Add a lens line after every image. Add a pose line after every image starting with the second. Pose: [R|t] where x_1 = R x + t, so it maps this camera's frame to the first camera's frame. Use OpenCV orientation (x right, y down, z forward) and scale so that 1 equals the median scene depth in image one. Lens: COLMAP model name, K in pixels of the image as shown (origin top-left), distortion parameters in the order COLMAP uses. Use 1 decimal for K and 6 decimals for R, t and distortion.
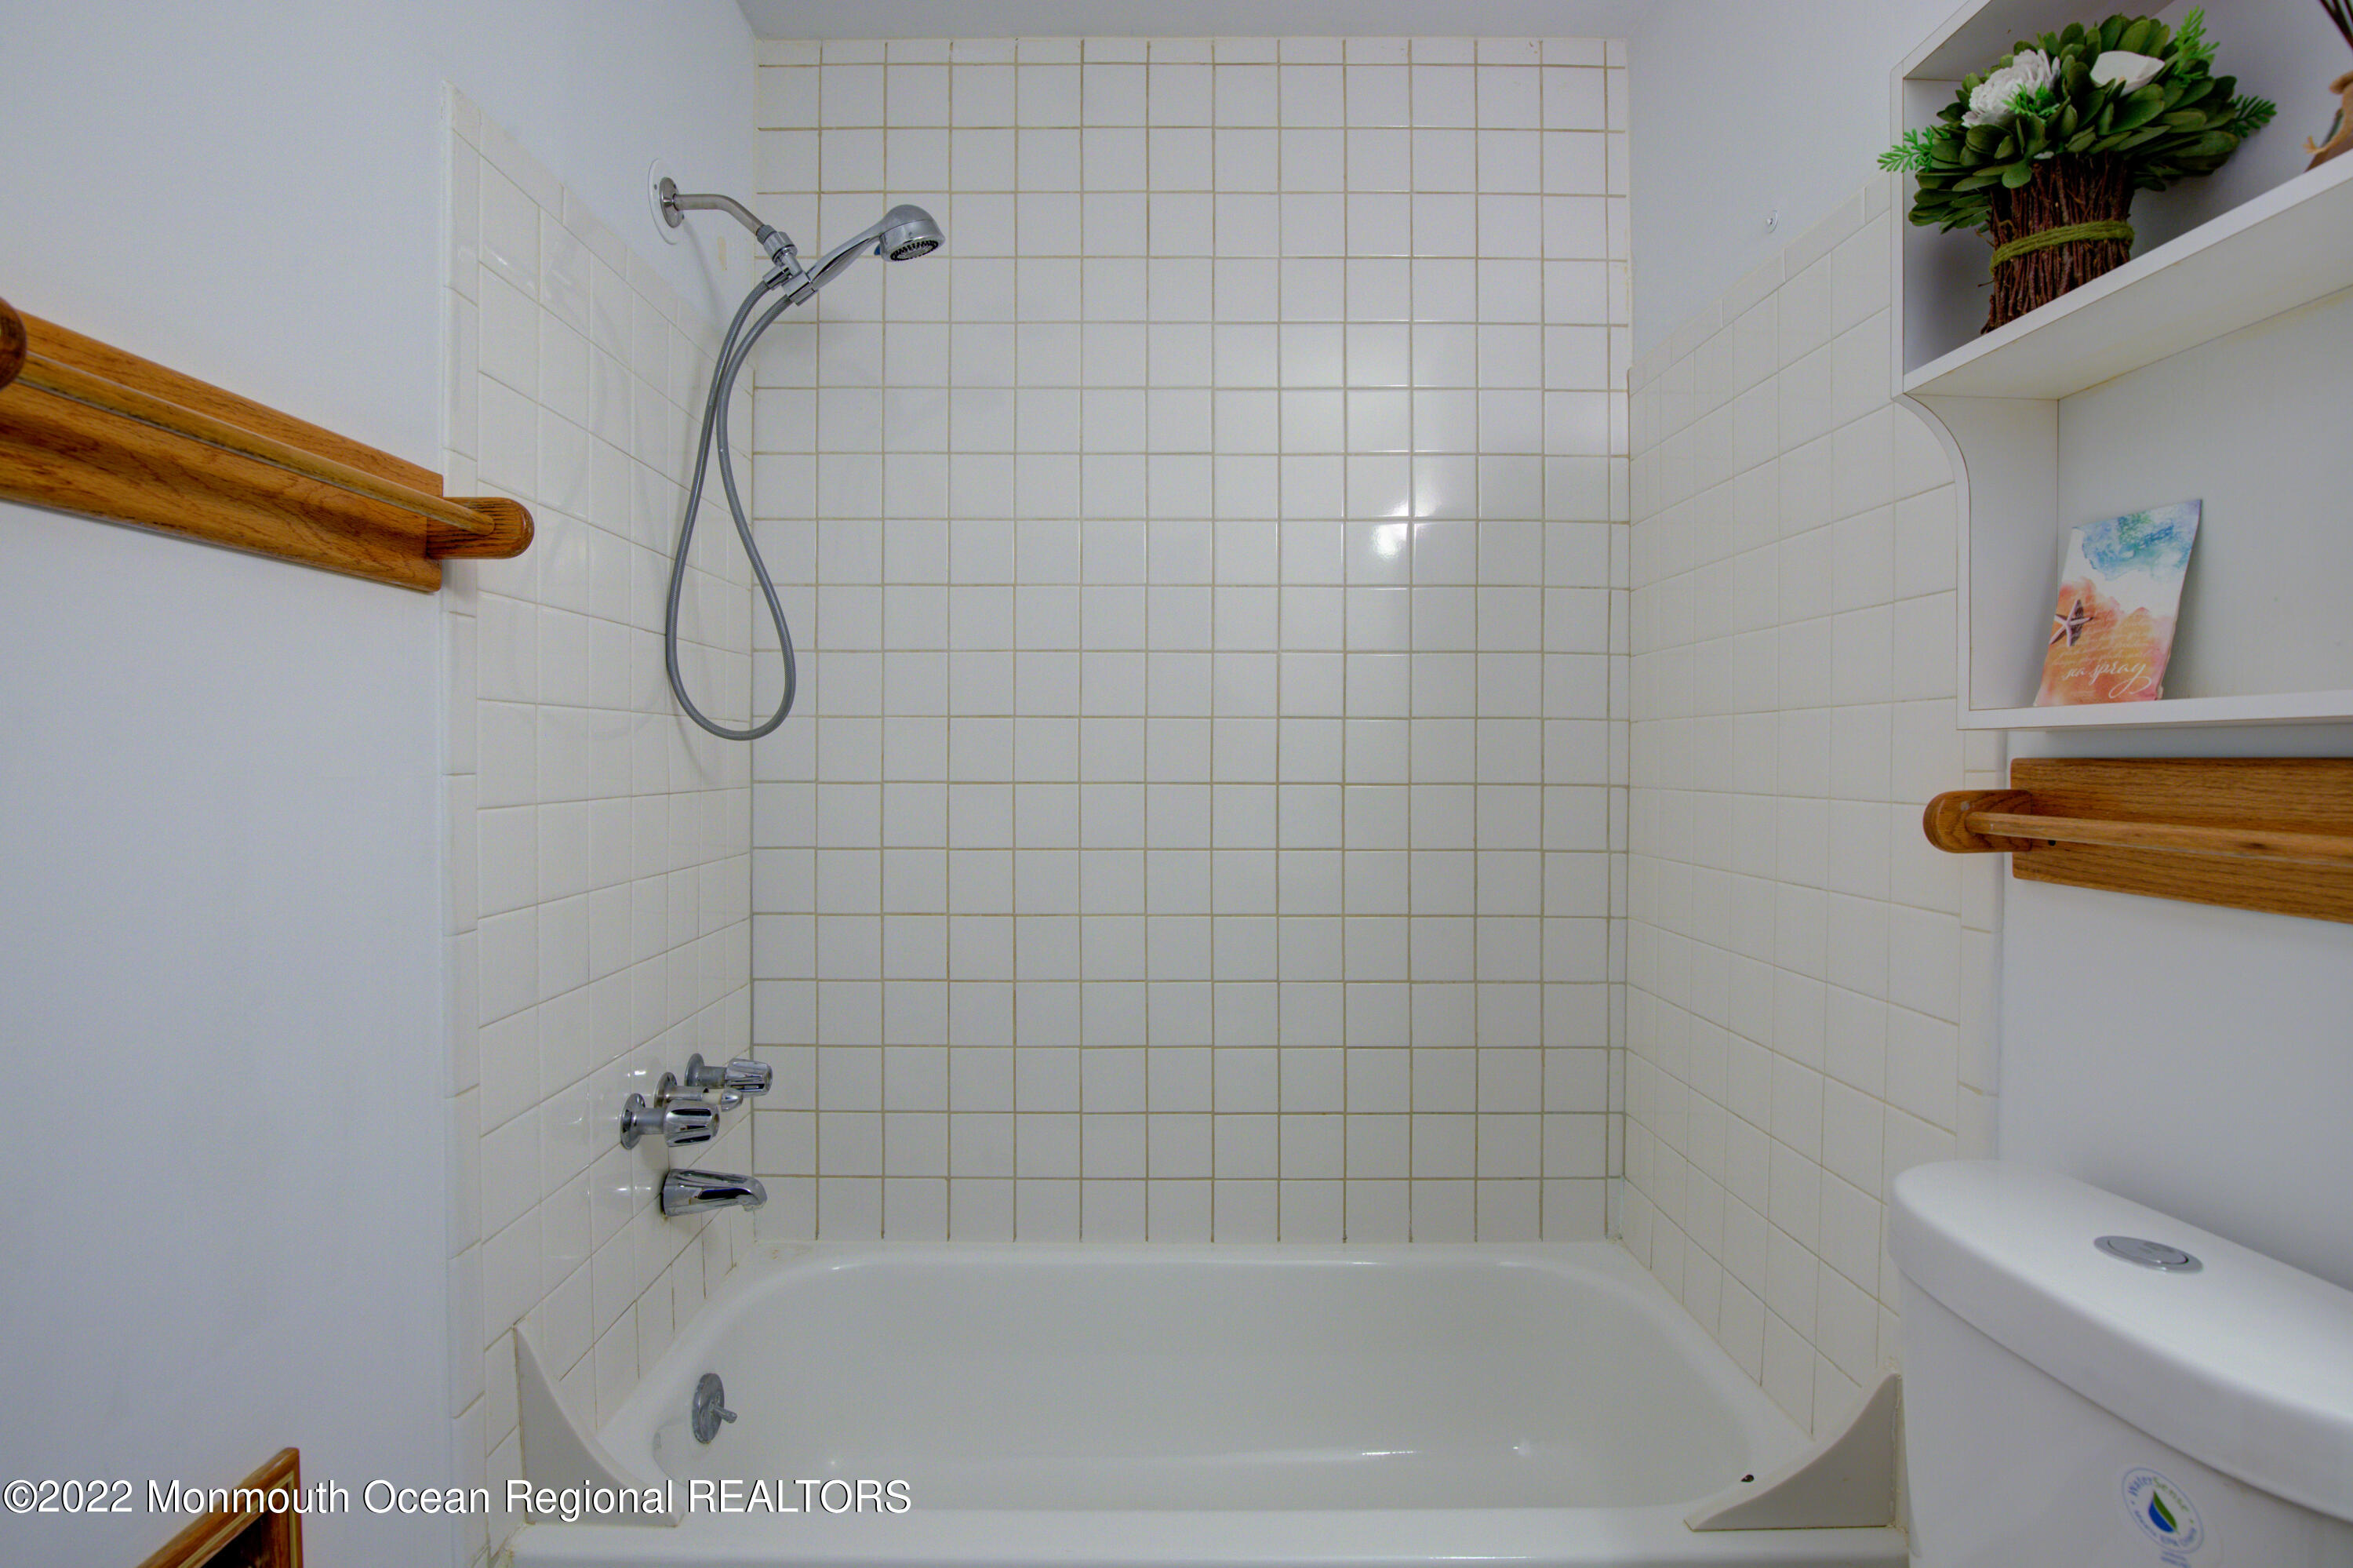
lens RADIAL K [[1116.7, 0, 1176.5], [0, 1116.7, 759.8], [0, 0, 1]] dist [-0.033392, 0.002312]
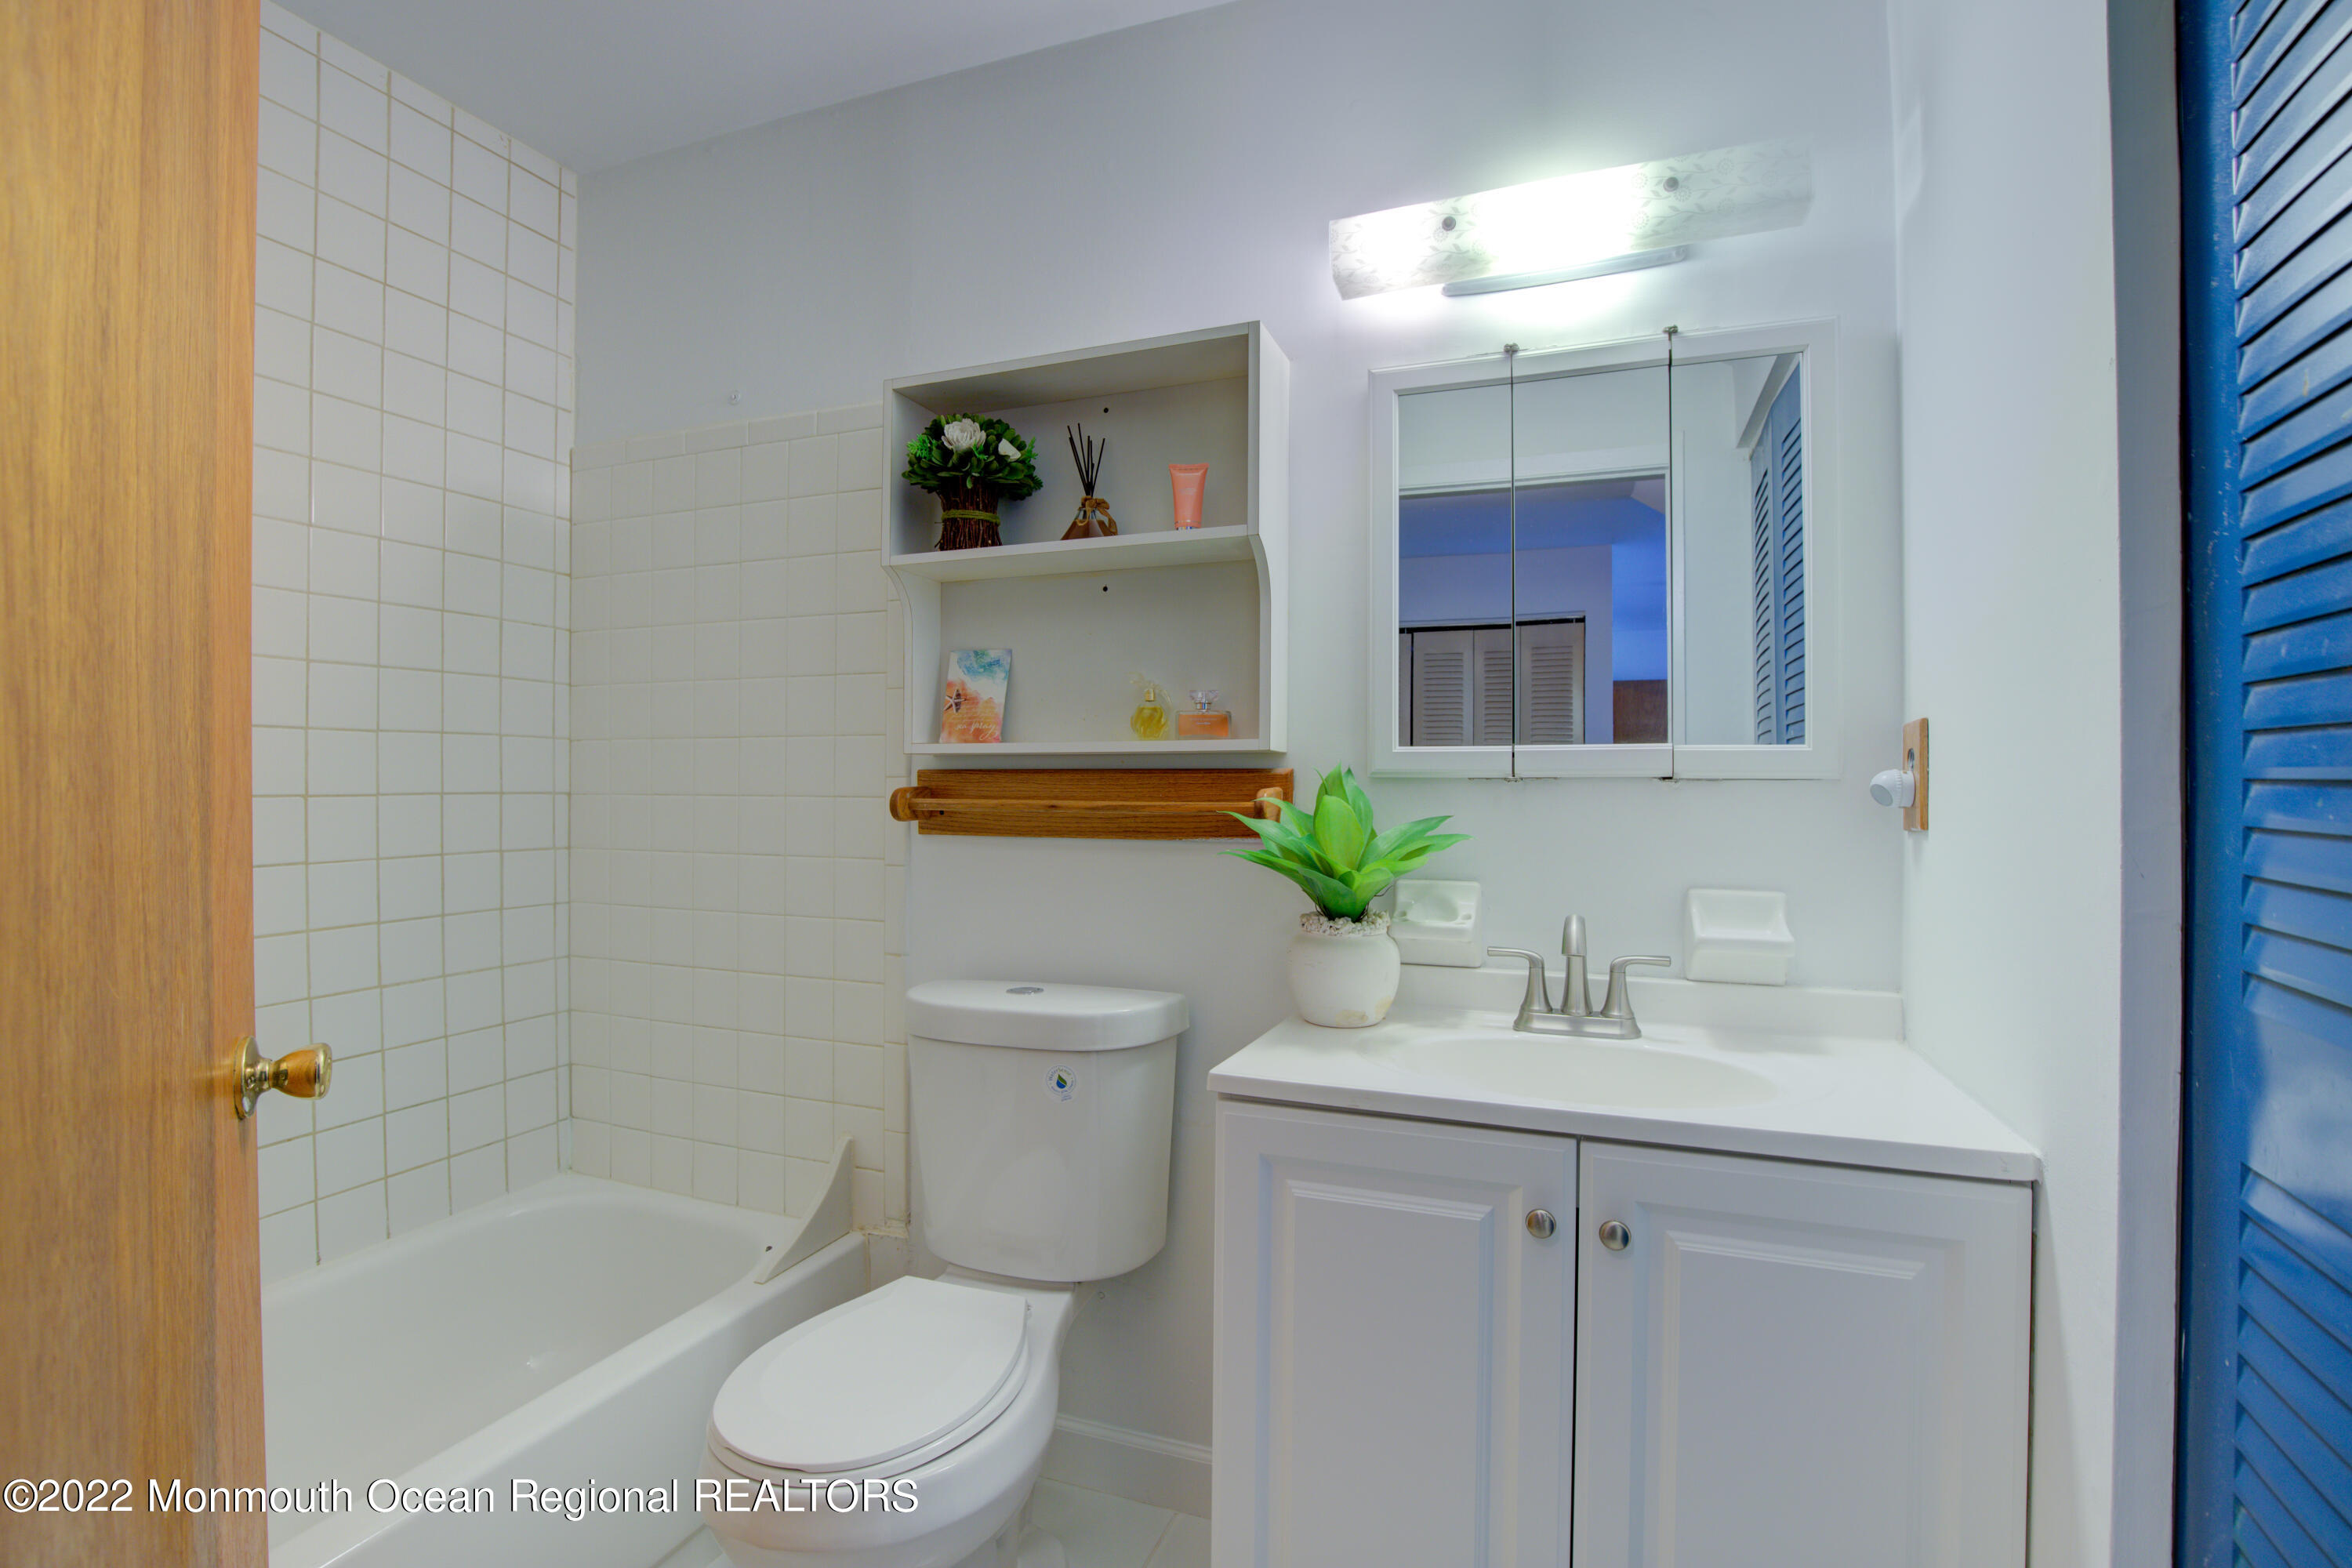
lens RADIAL K [[1116.2, 0, 1176.0], [0, 1116.2, 759.8], [0, 0, 1]] dist [-0.033392, 0.002312]
pose [[0.364960, 0.010585, 0.930963, -0.901213], [0.002028, 0.999924, -0.012164, 0.006515], [-0.931021, 0.006328, 0.364910, -0.103389]]
